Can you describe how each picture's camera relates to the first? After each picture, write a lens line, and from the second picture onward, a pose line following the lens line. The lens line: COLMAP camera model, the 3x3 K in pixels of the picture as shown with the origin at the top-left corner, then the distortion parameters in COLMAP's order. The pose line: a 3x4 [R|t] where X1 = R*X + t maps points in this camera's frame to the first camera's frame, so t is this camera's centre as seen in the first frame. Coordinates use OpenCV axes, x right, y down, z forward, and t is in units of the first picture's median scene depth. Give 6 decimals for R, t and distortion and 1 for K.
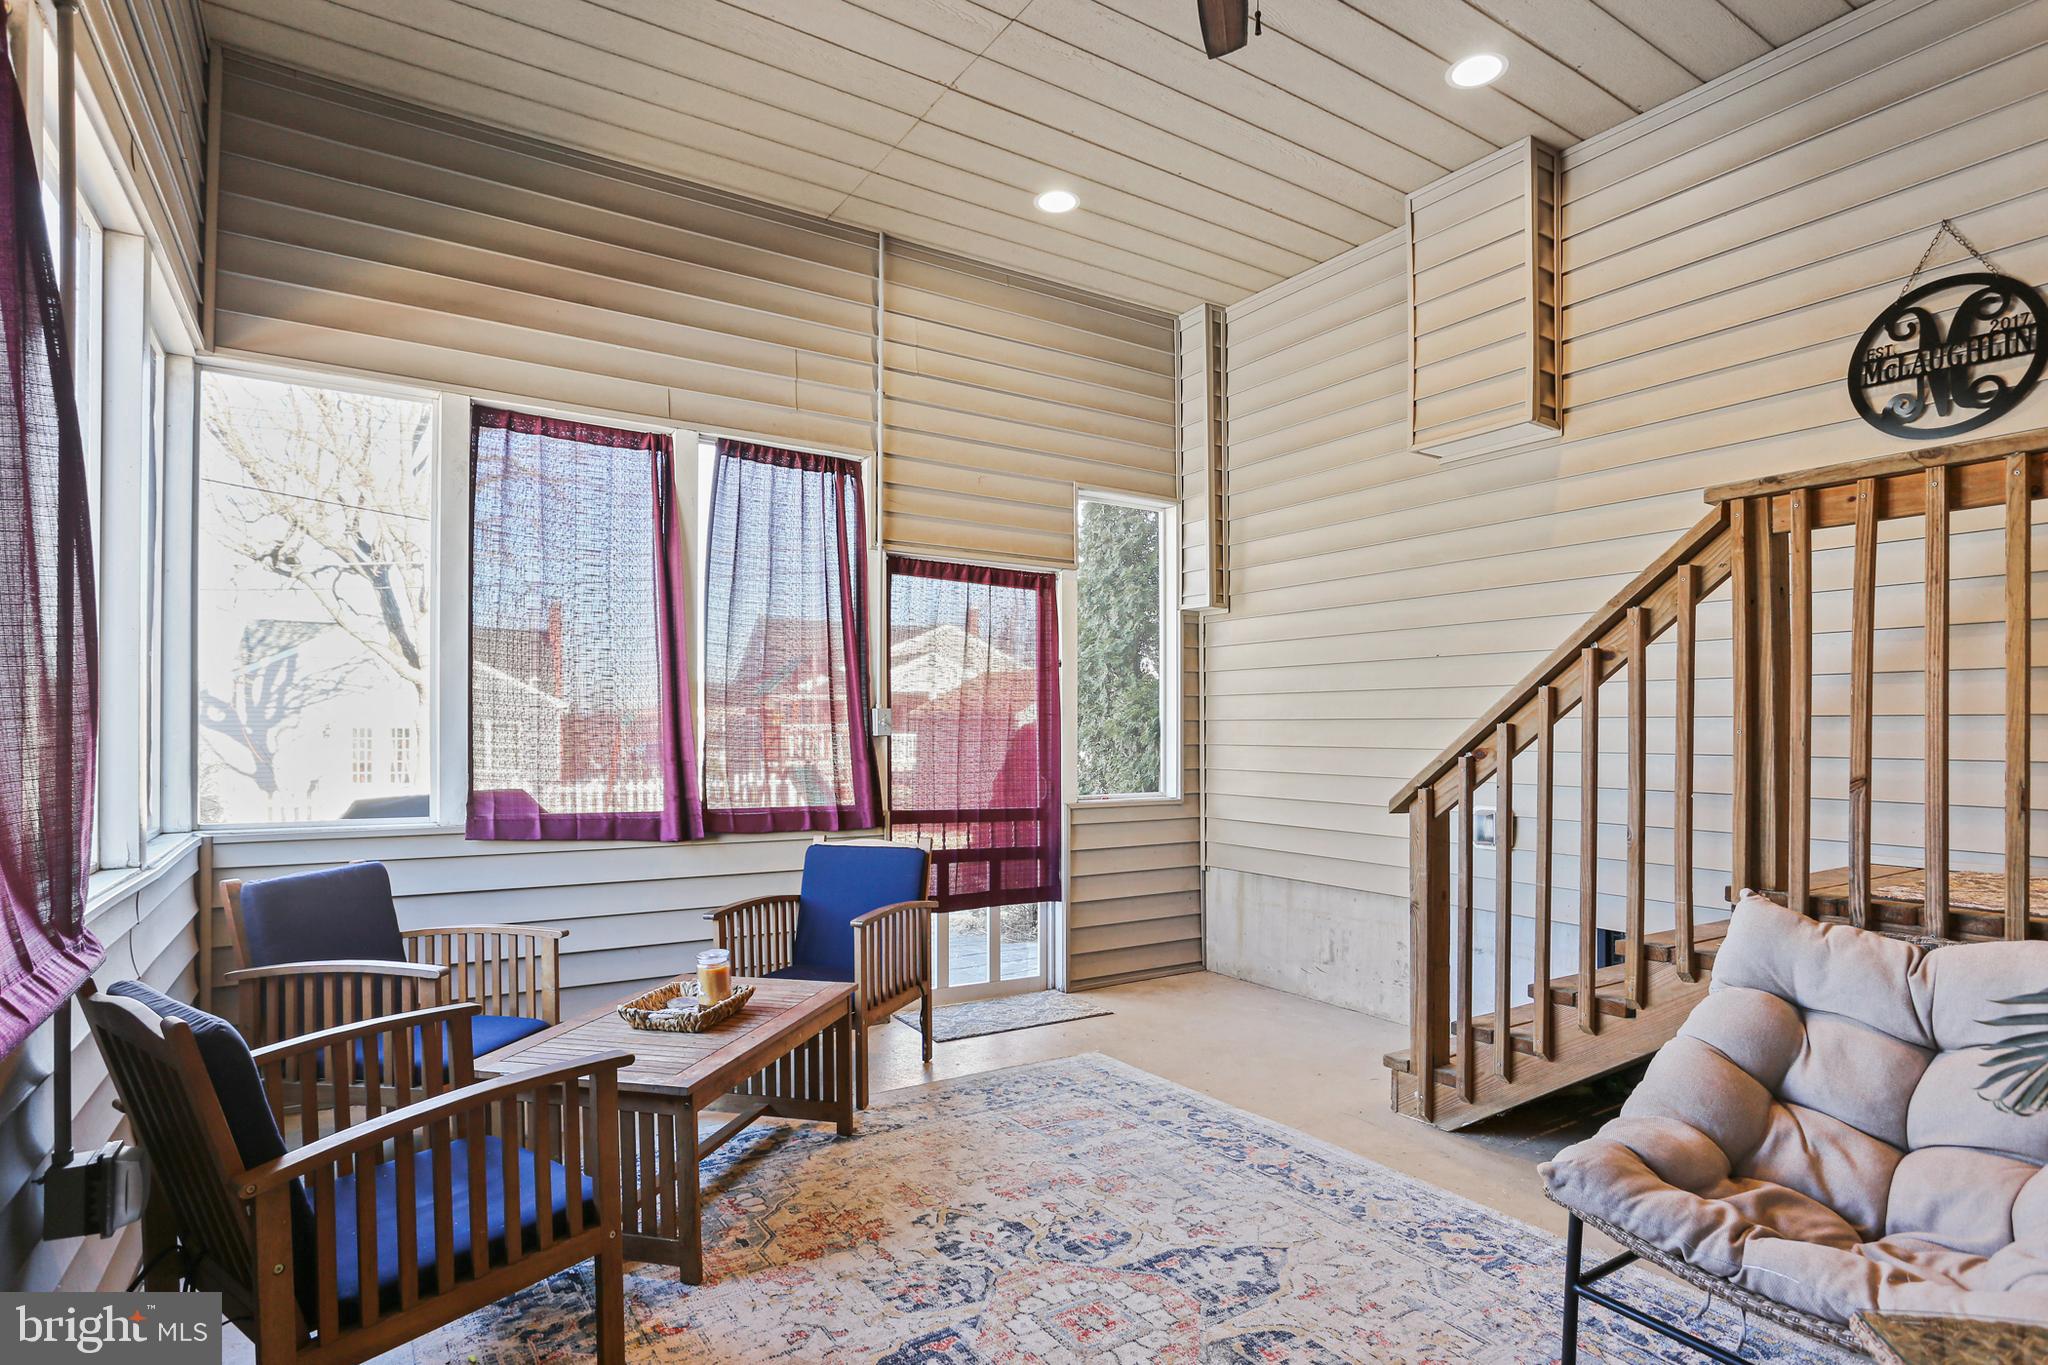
lens RADIAL K [[1039.0, 0, 1020.4], [0, 1039.0, 741.2], [0, 0, 1]] dist [-0.014438, 0.006942]
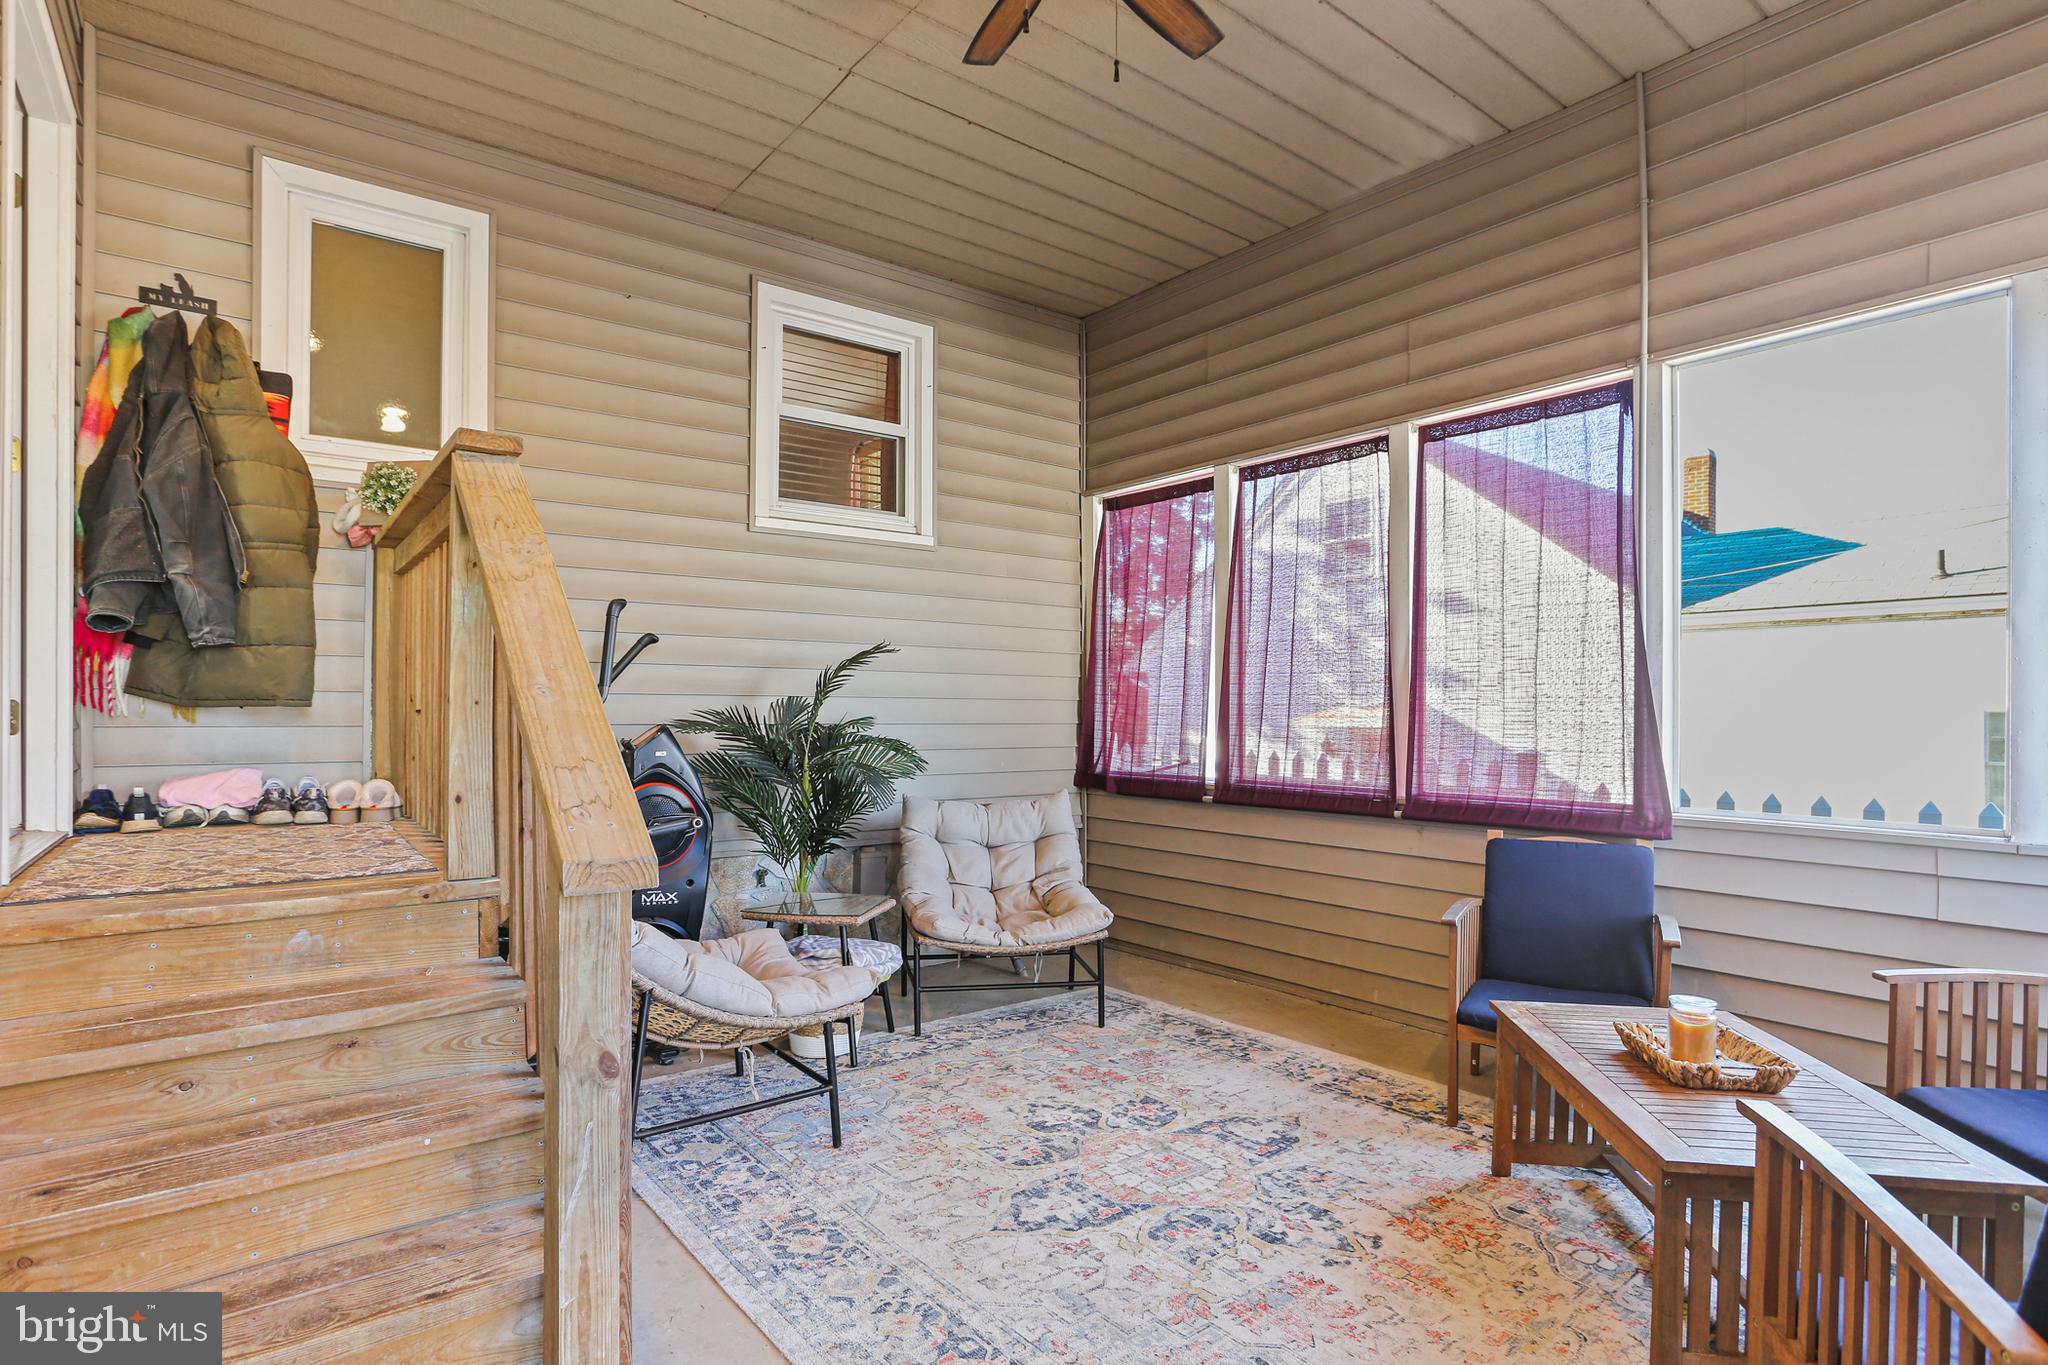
lens RADIAL K [[1039.0, 0, 1027.1], [0, 1039.0, 700.1], [0, 0, 1]] dist [-0.014438, 0.006942]
pose [[-0.995884, -0.010378, -0.090043, 0.321935], [-0.010153, 0.999944, -0.002946, -0.016878], [0.090068, -0.002020, -0.995934, 2.015539]]
